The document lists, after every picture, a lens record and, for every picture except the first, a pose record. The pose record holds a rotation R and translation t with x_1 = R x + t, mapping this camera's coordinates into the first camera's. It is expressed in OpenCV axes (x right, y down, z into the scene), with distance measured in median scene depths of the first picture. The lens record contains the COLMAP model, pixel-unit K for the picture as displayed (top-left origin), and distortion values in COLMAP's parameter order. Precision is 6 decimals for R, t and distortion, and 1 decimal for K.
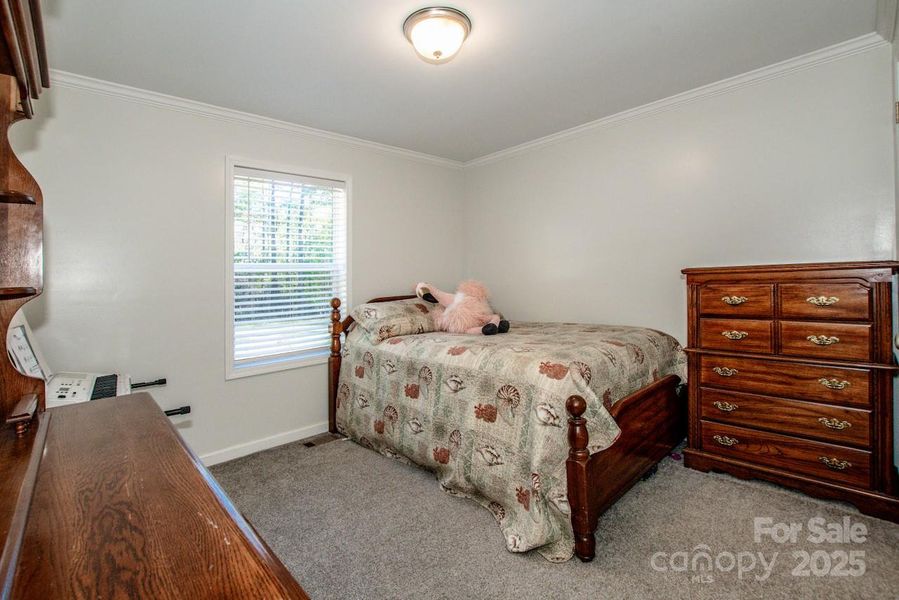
lens RADIAL K [[411.8, 0, 464.3], [0, 411.8, 280.6], [0, 0, 1]] dist [-0.023177, 0.000571]
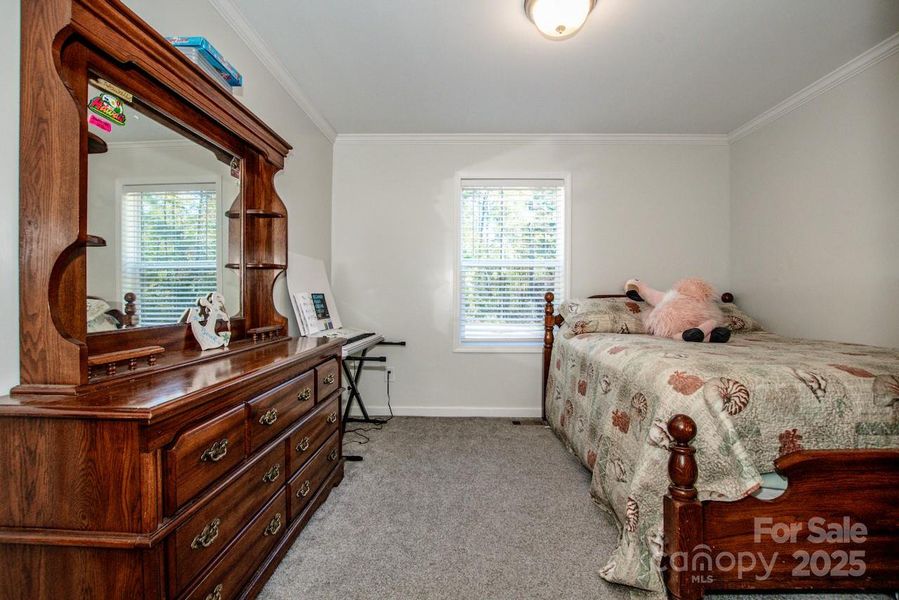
lens RADIAL K [[411.8, 0, 454.4], [0, 411.8, 294.3], [0, 0, 1]] dist [-0.023177, 0.000571]
pose [[0.706333, 0.038574, -0.706828, 0.282251], [-0.027110, 0.999256, 0.027442, 0.027167], [0.707361, -0.000222, 0.706853, 0.095081]]
